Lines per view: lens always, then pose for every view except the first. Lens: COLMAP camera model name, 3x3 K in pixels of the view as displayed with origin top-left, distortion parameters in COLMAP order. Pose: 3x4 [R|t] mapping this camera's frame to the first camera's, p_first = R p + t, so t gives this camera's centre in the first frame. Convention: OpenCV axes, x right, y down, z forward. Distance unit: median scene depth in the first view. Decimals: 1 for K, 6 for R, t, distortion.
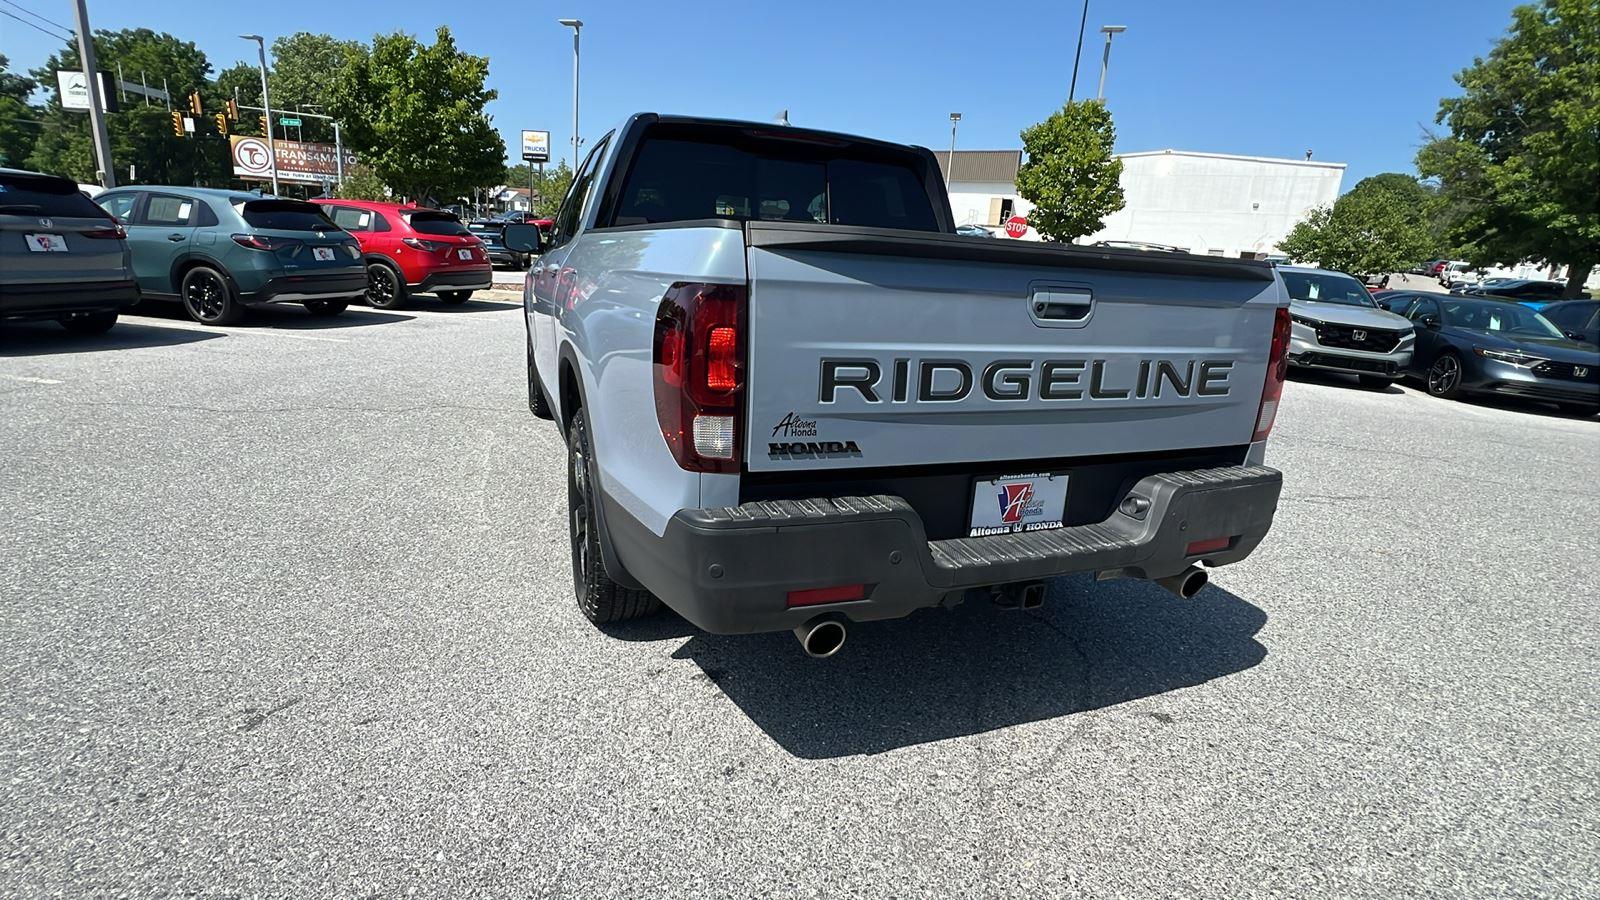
lens RADIAL K [[735.6, 0, 794.5], [0, 735.6, 444.6], [0, 0, 1]] dist [-0.004381, 0.001279]
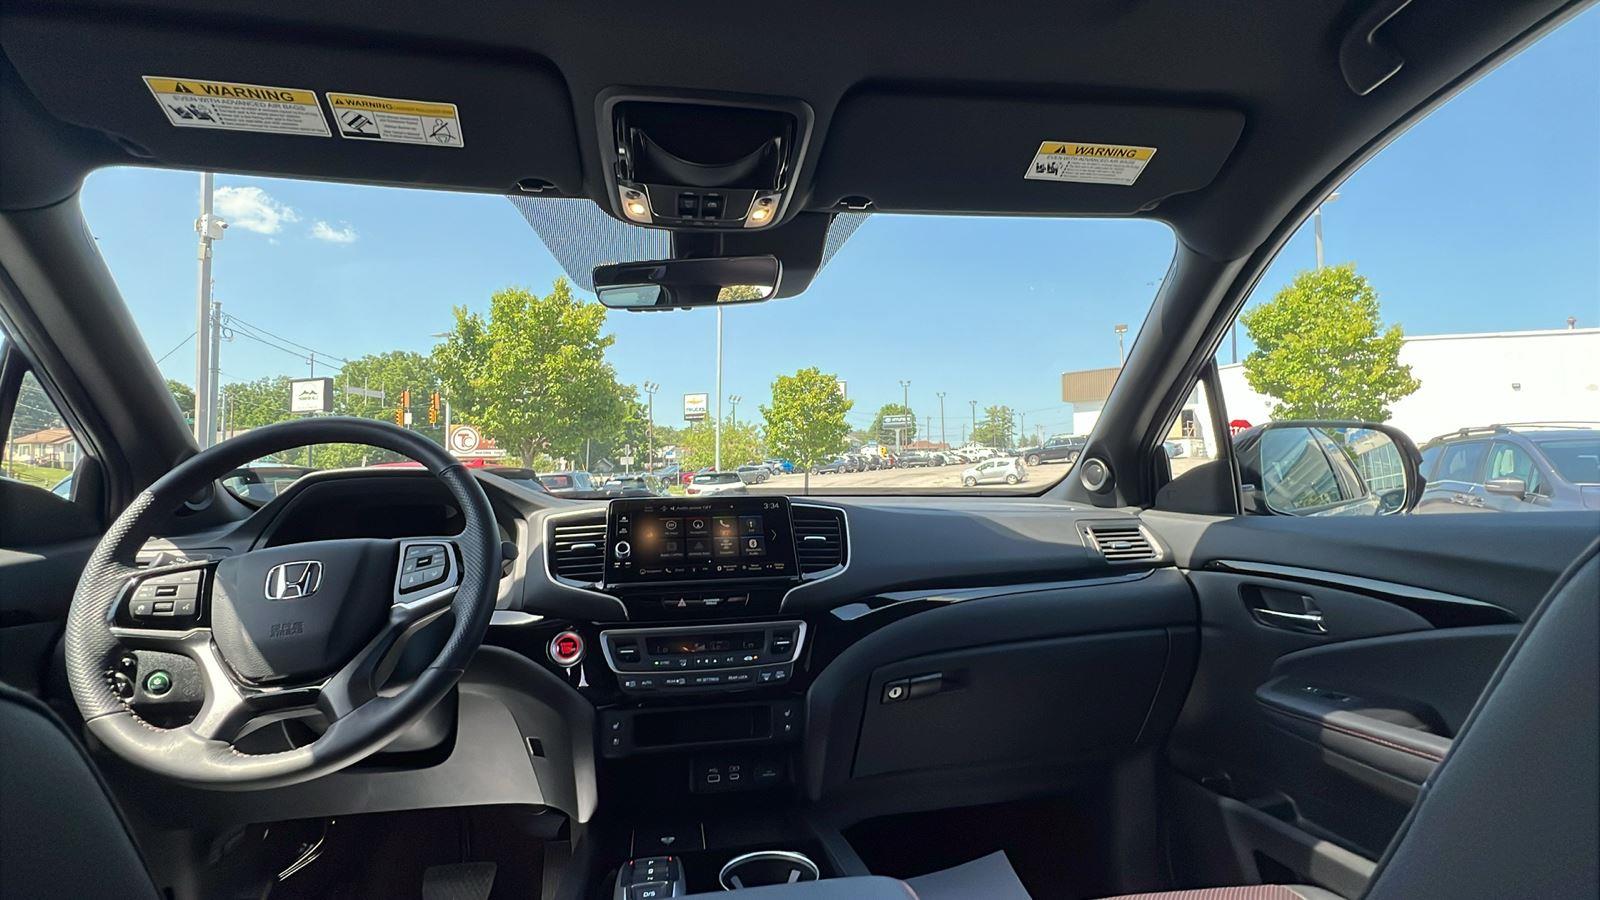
lens RADIAL K [[735.6, 0, 794.3], [0, 735.6, 451.9], [0, 0, 1]] dist [-0.004381, 0.001279]
pose [[0.975947, -0.087140, -0.199835, -0.019062], [0.022348, 0.951801, -0.305901, -0.055066], [0.216860, 0.294077, 0.930855, 0.208926]]
